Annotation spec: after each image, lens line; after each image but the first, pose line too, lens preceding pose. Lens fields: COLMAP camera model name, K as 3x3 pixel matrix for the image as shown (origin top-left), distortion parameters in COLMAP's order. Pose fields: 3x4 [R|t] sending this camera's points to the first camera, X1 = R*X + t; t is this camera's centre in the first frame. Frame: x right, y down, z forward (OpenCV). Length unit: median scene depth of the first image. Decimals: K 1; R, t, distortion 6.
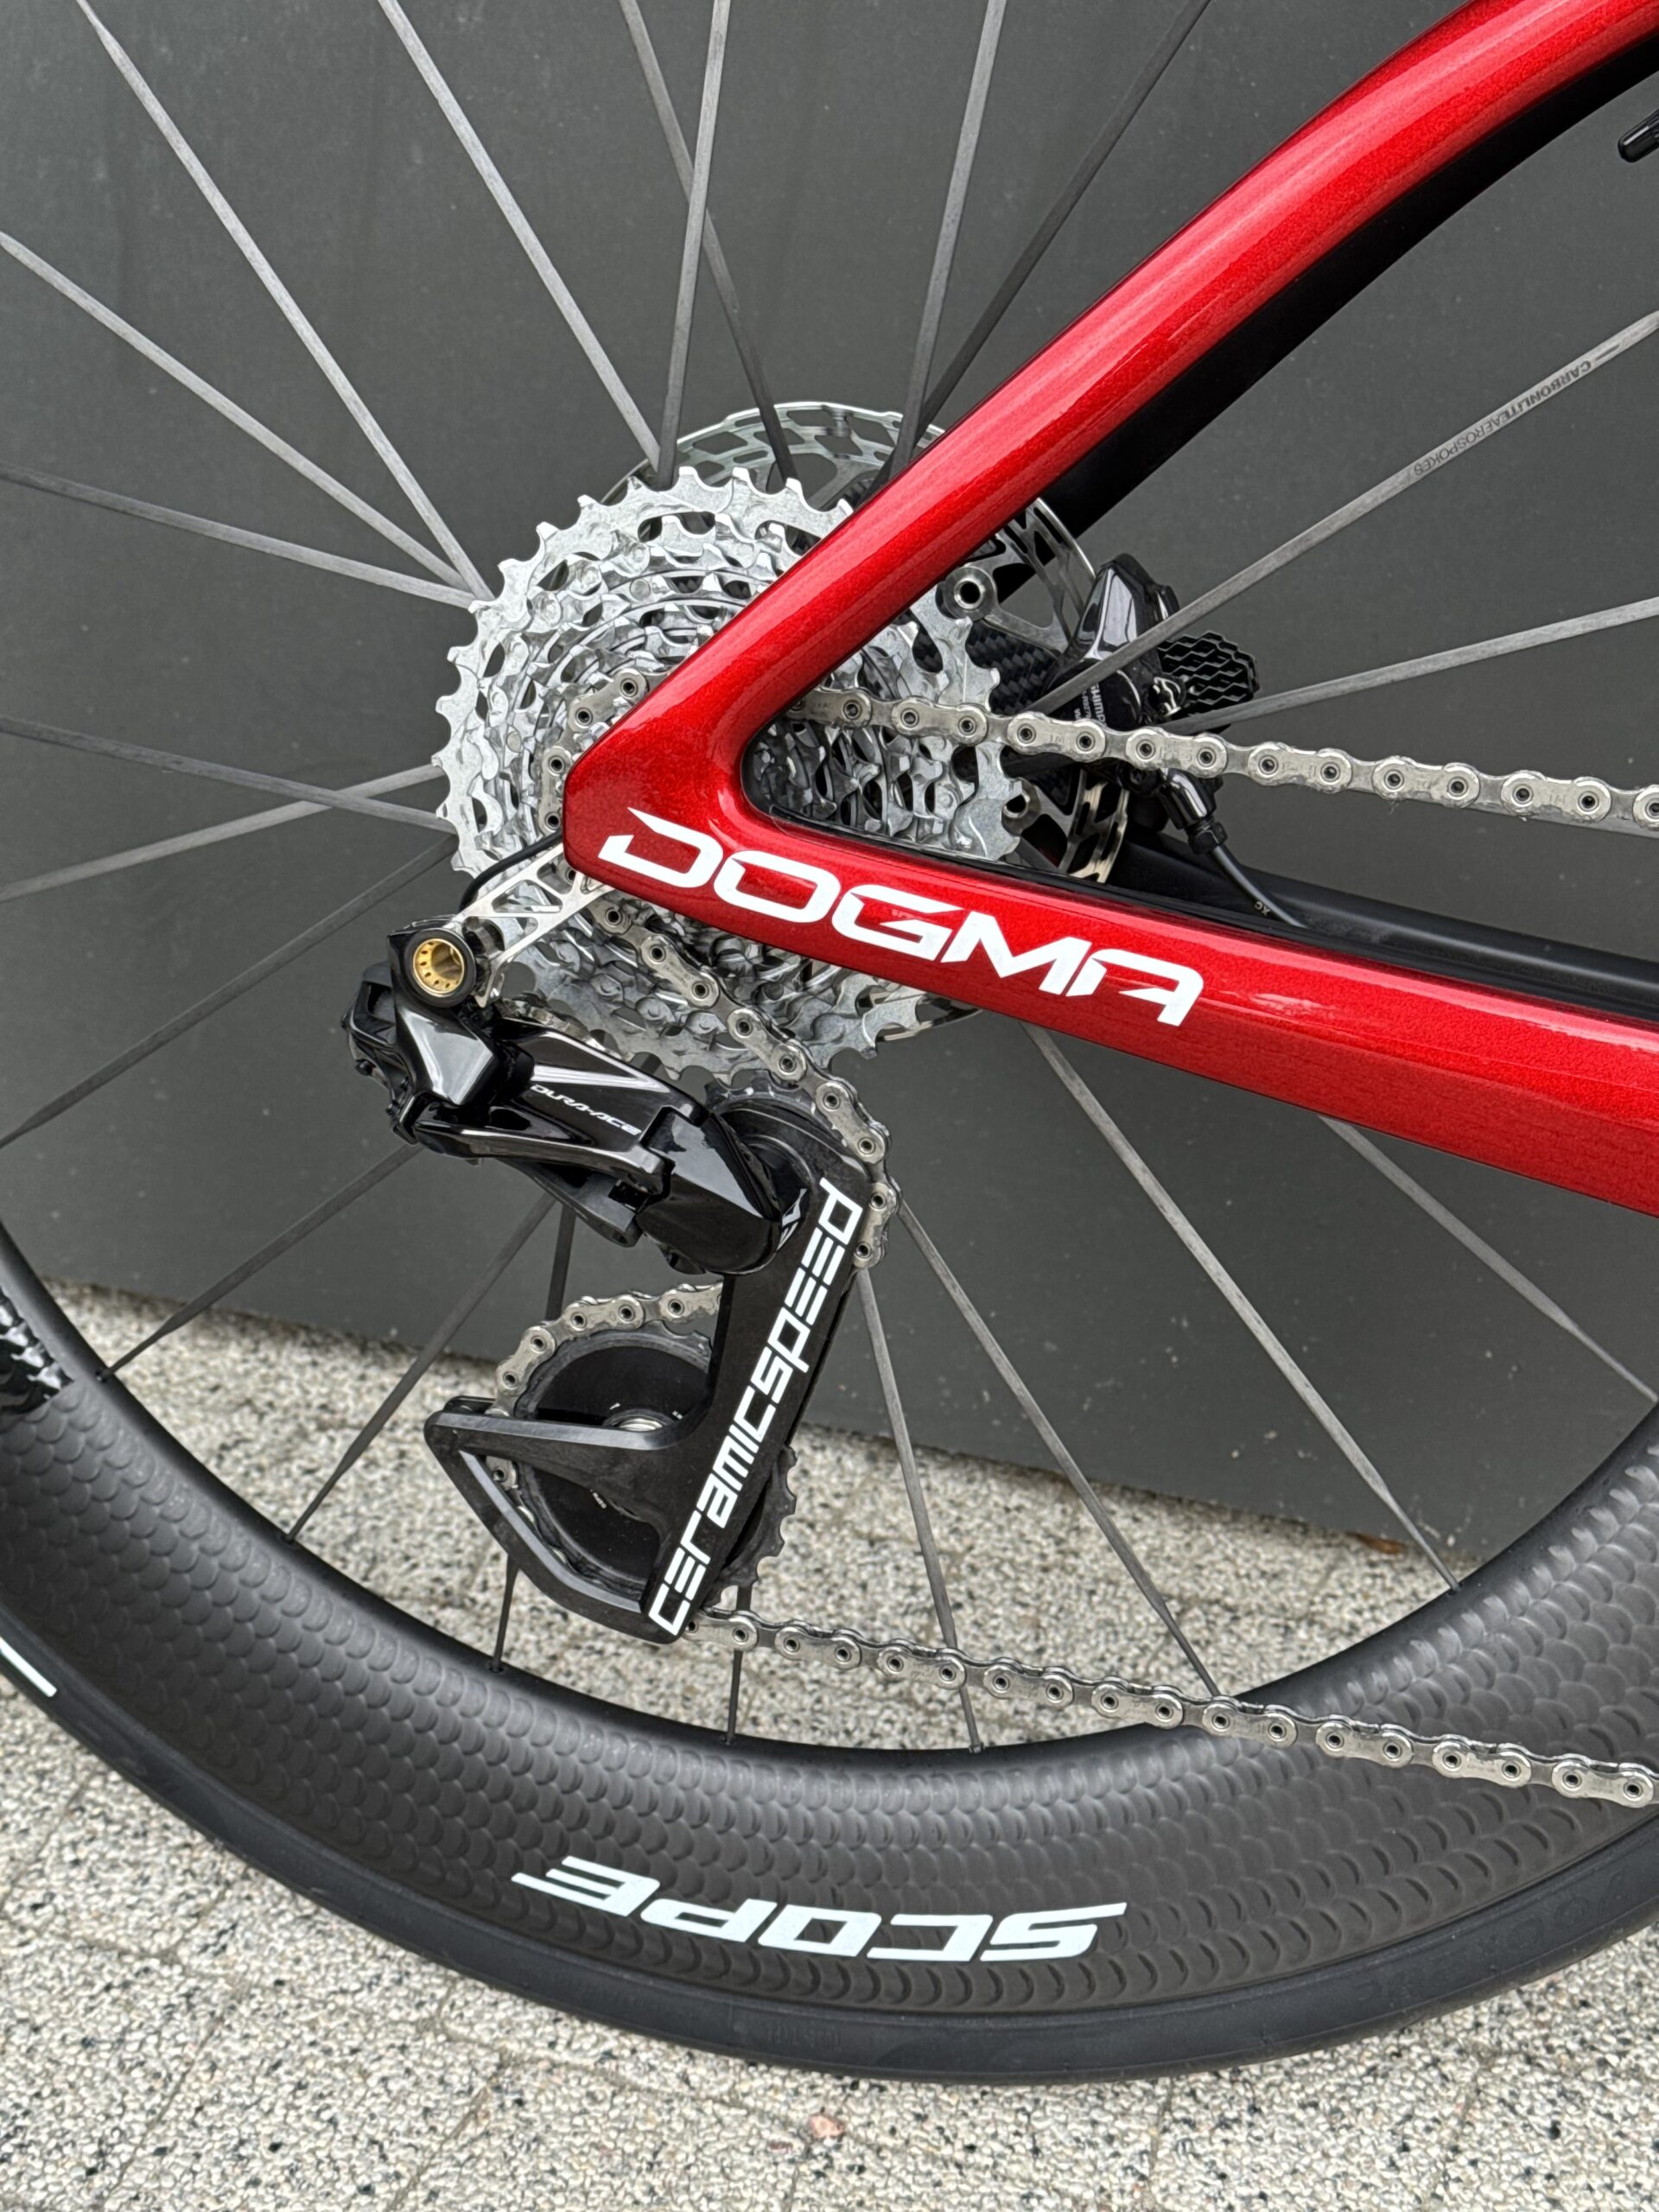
lens RADIAL K [[3056.7, 0, 829.5], [0, 3056.7, 1106.0], [0, 0, 1]] dist [0.184166, -0.386047]
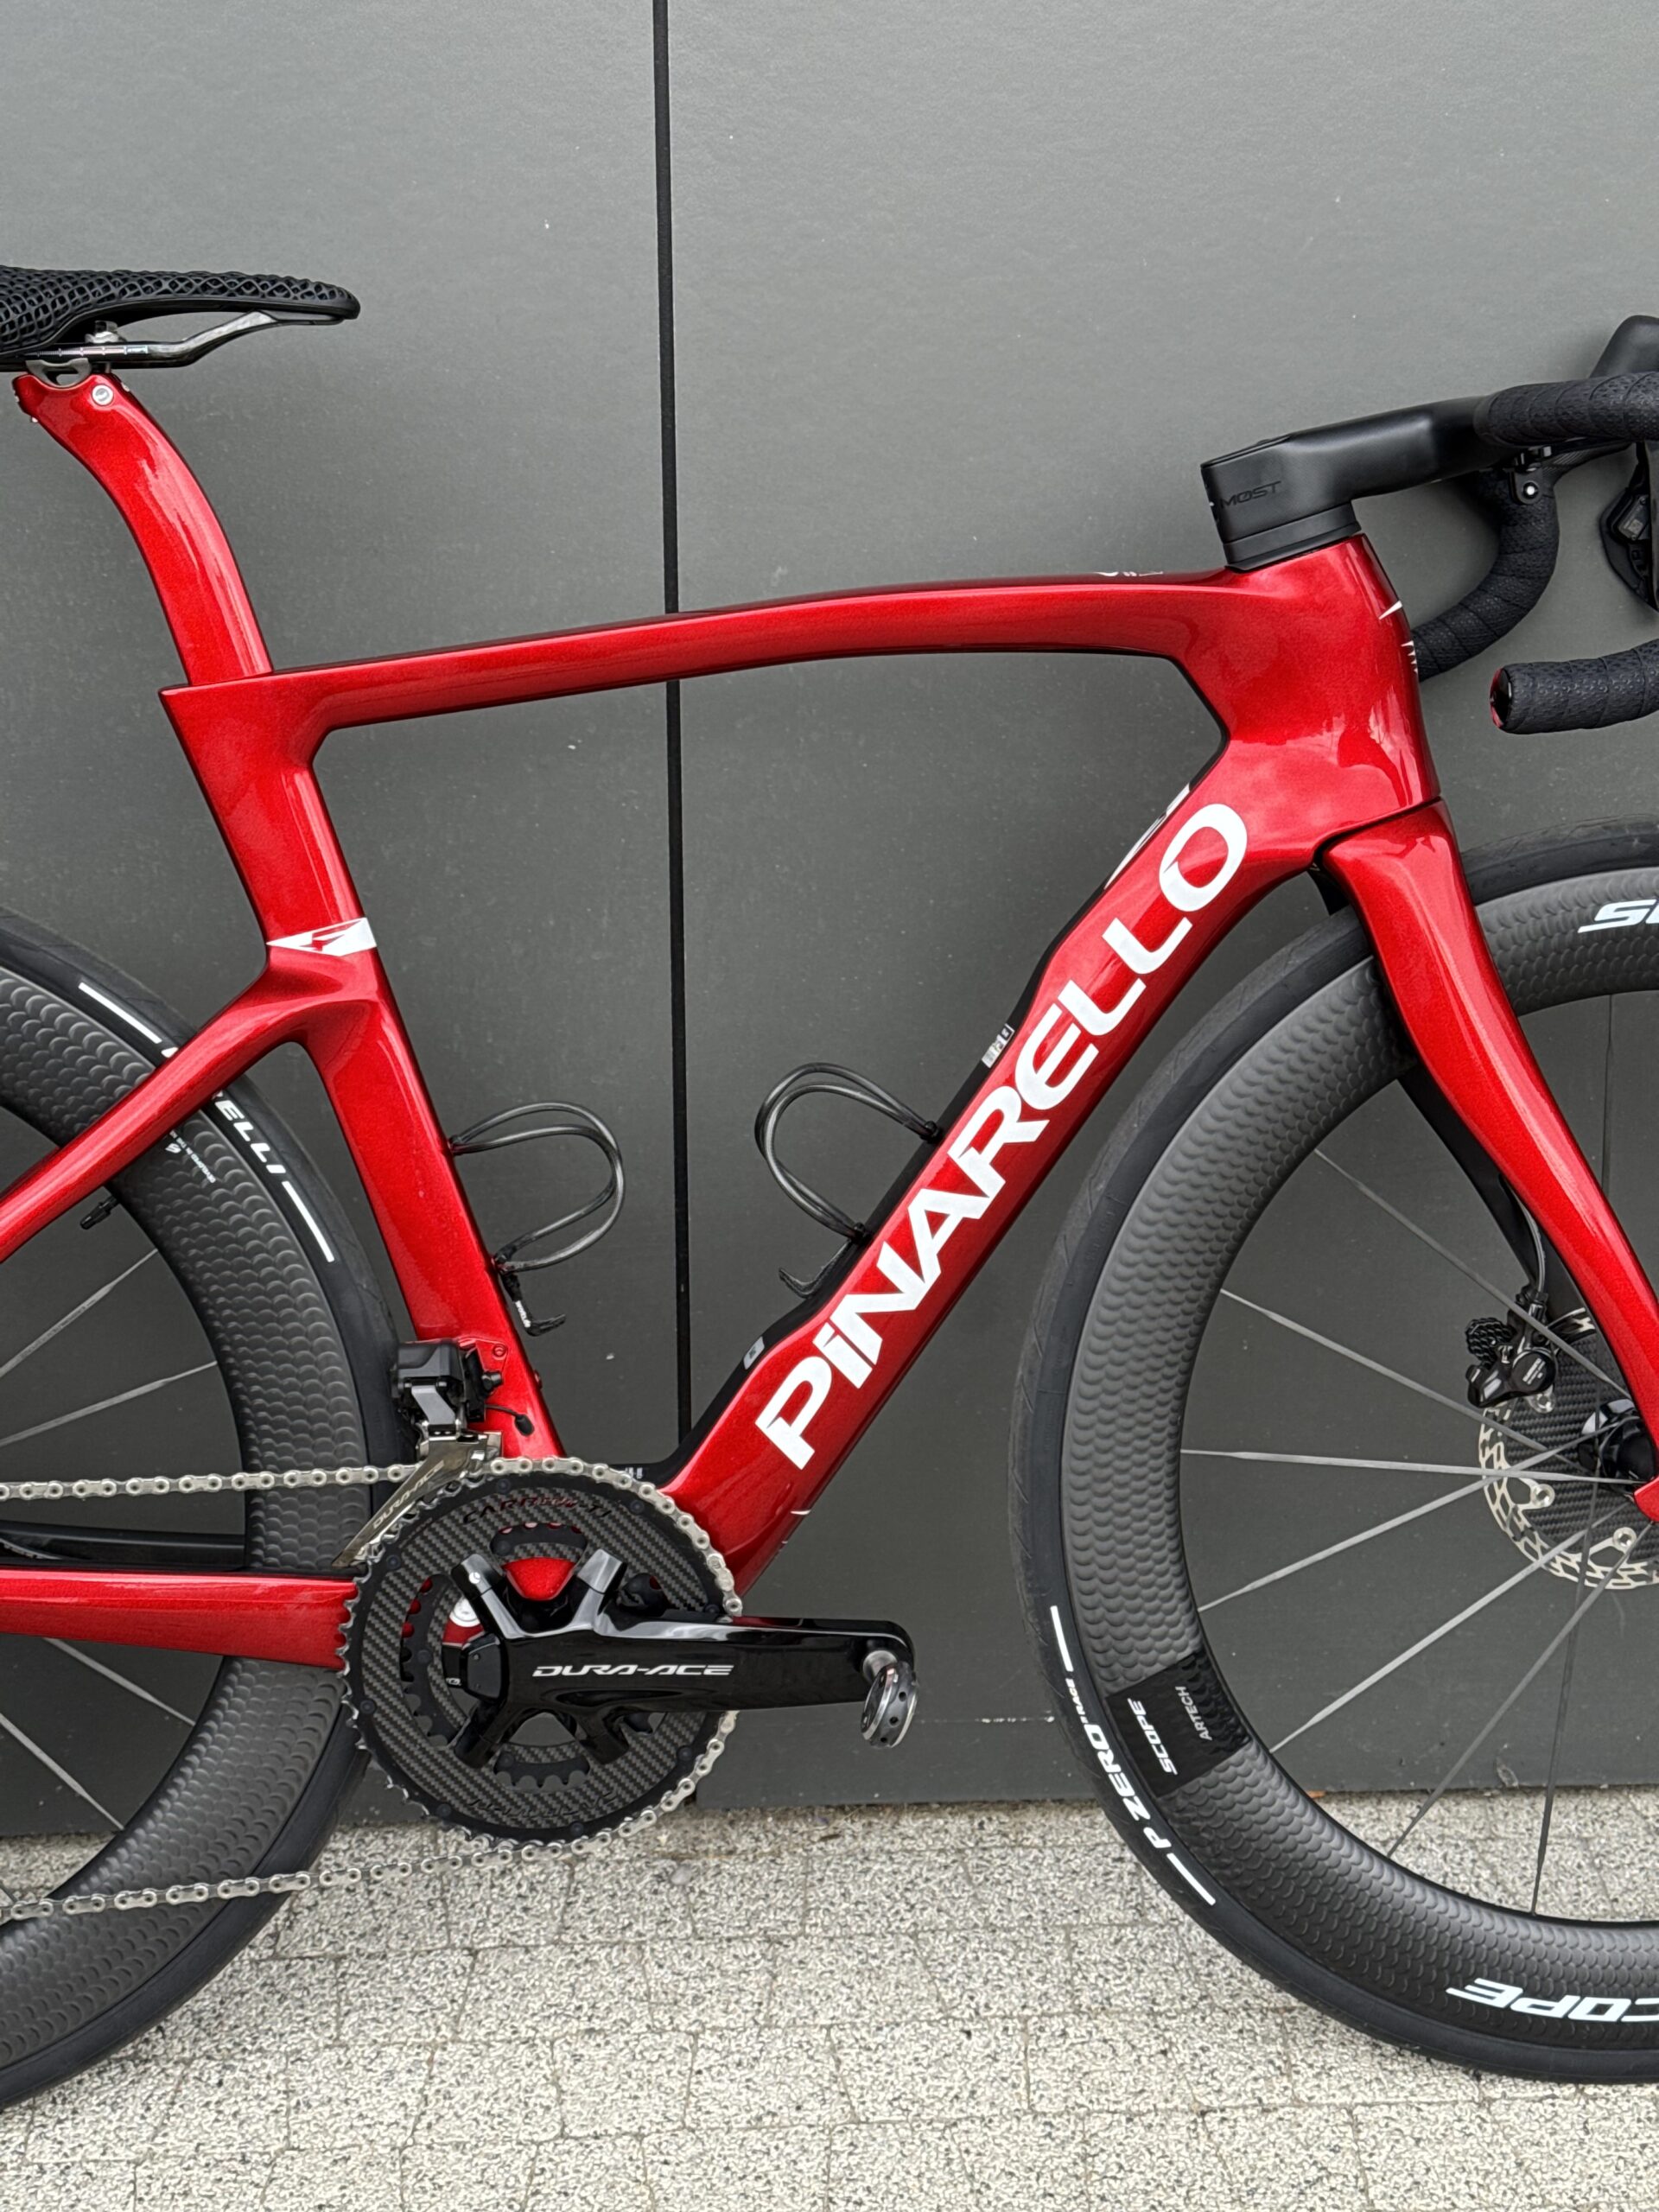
lens RADIAL K [[3054.1, 0, 804.5], [0, 3054.1, 1113.6], [0, 0, 1]] dist [0.192195, -0.405554]
pose [[0.926155, -0.135548, 0.351943, -0.059301], [0.176334, 0.980533, -0.086385, -0.070770], [-0.333382, 0.142065, 0.932027, -1.338517]]
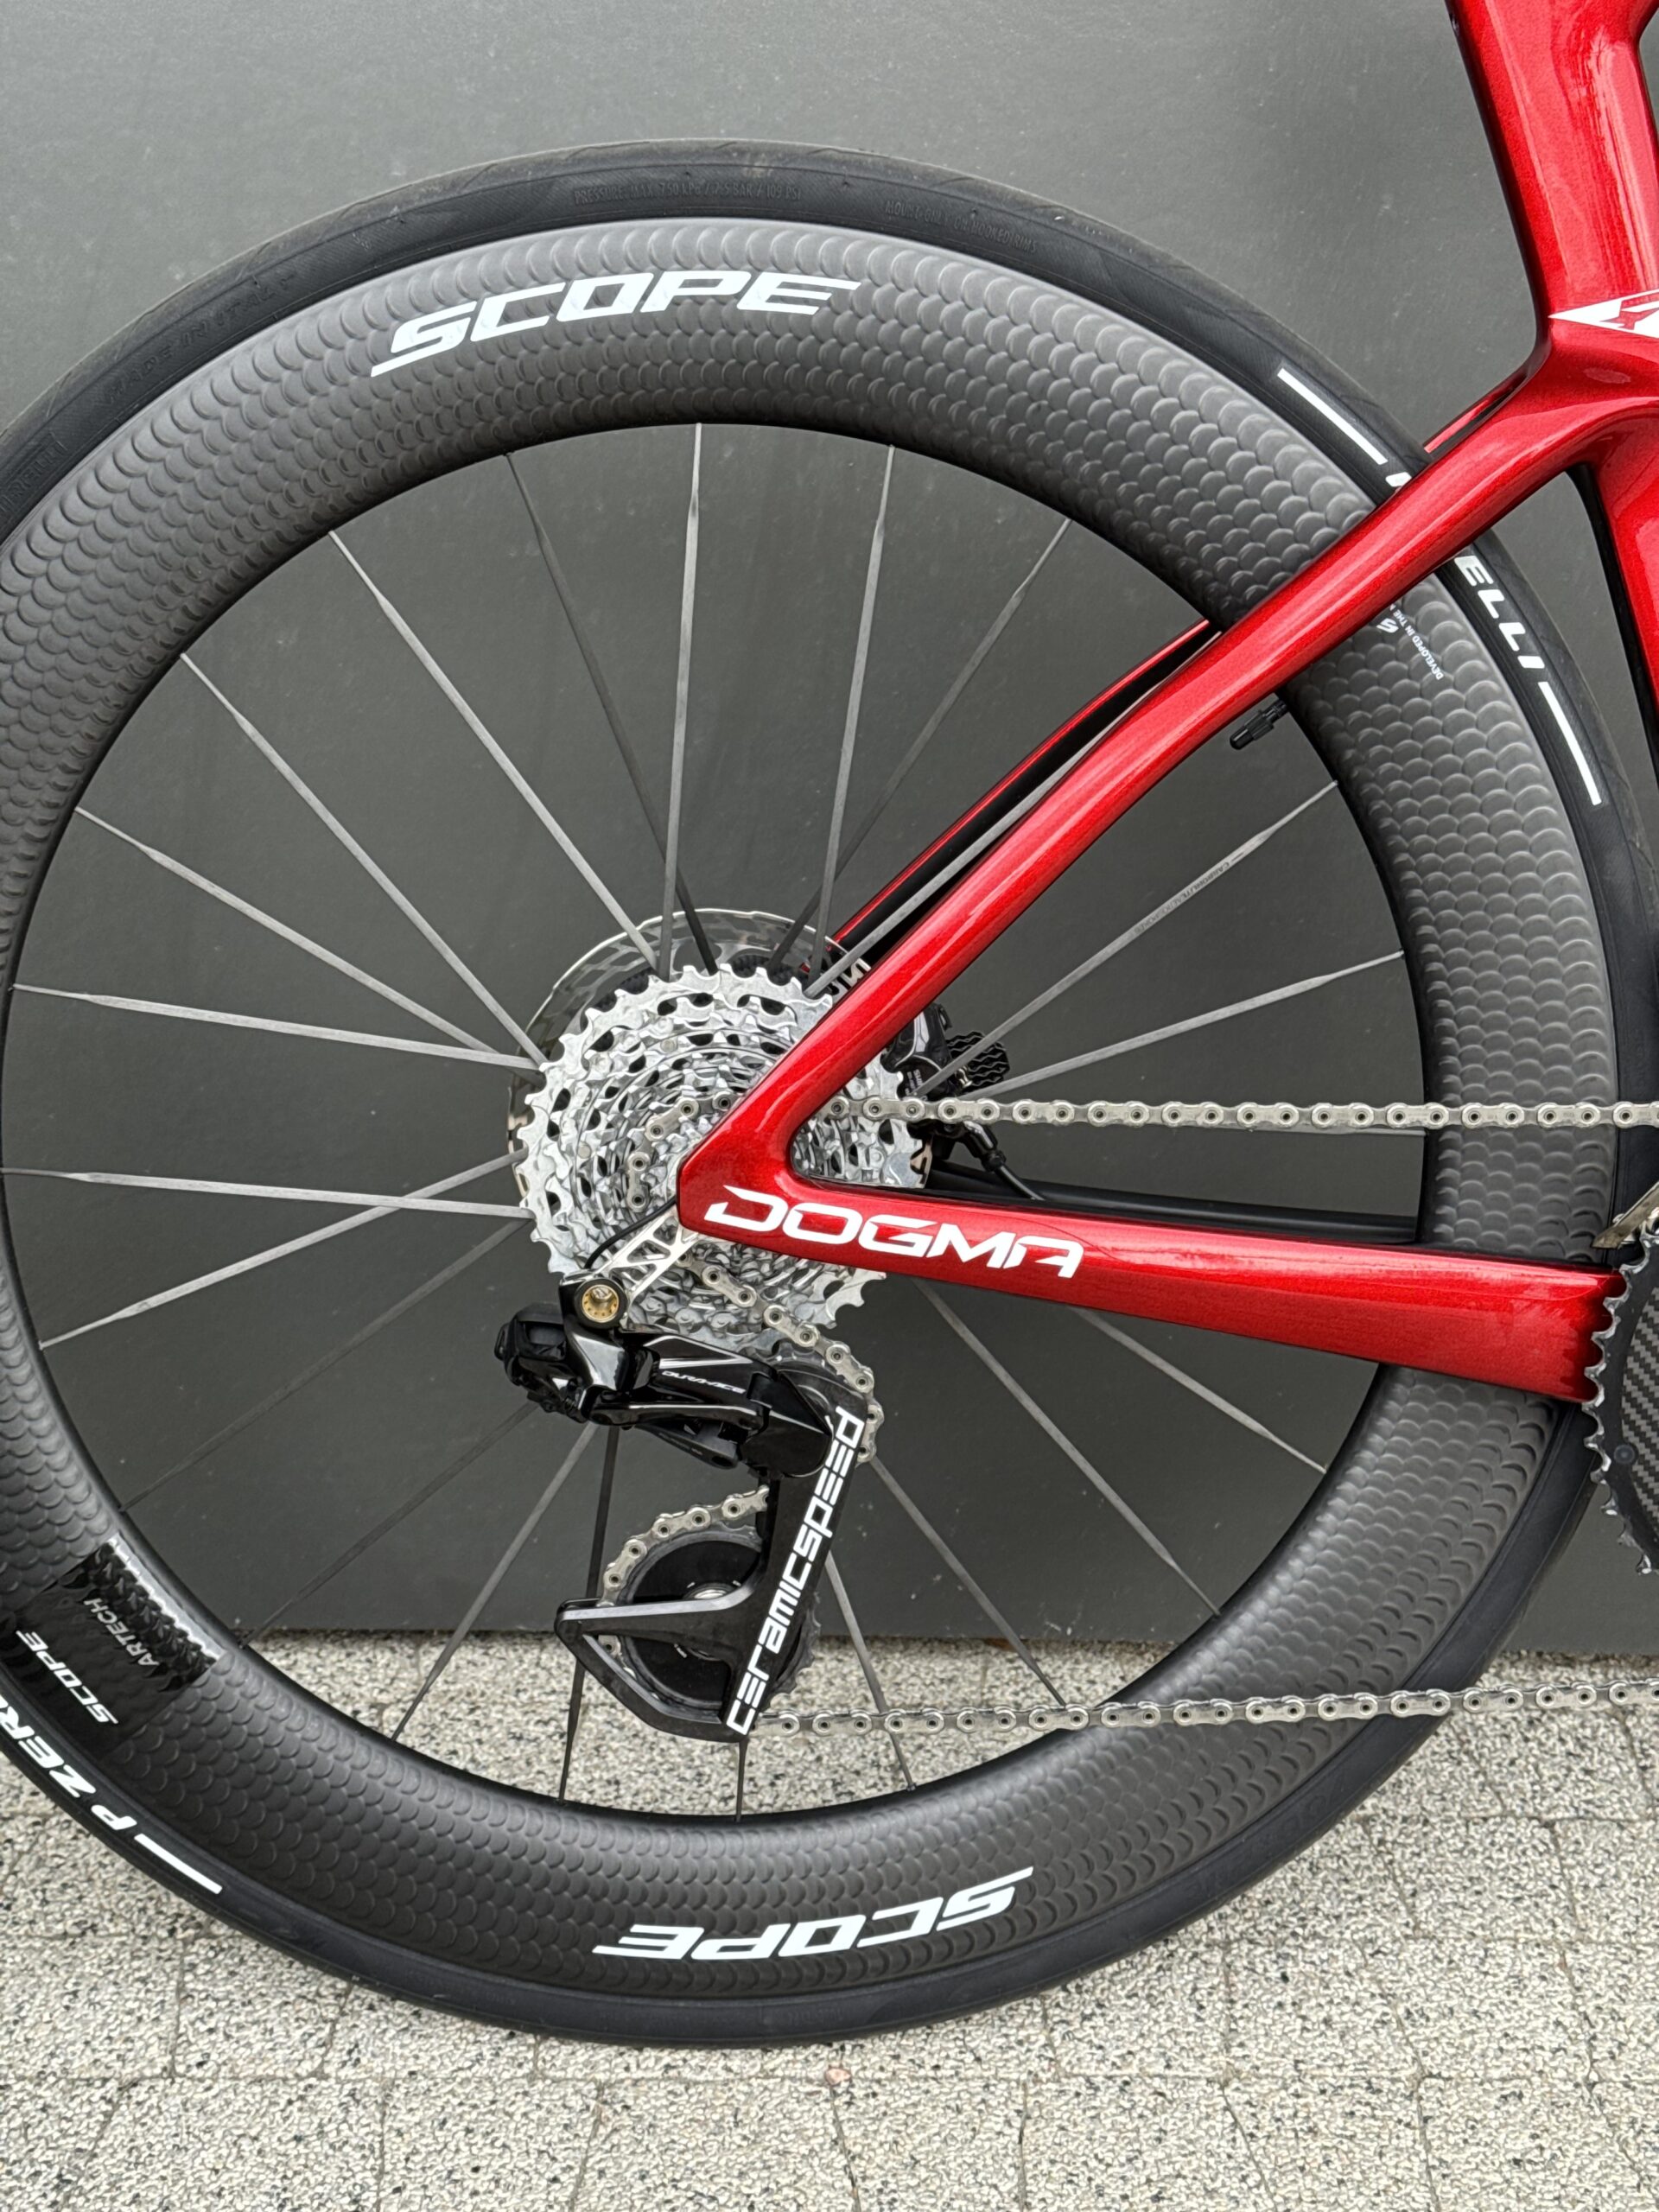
lens RADIAL K [[3054.1, 0, 804.5], [0, 3054.1, 1113.6], [0, 0, 1]] dist [0.192195, -0.405554]
pose [[0.943179, -0.112167, 0.312781, -0.467471], [0.140928, 0.987482, -0.070841, -0.014979], [-0.300919, 0.110895, 0.947180, -0.461635]]
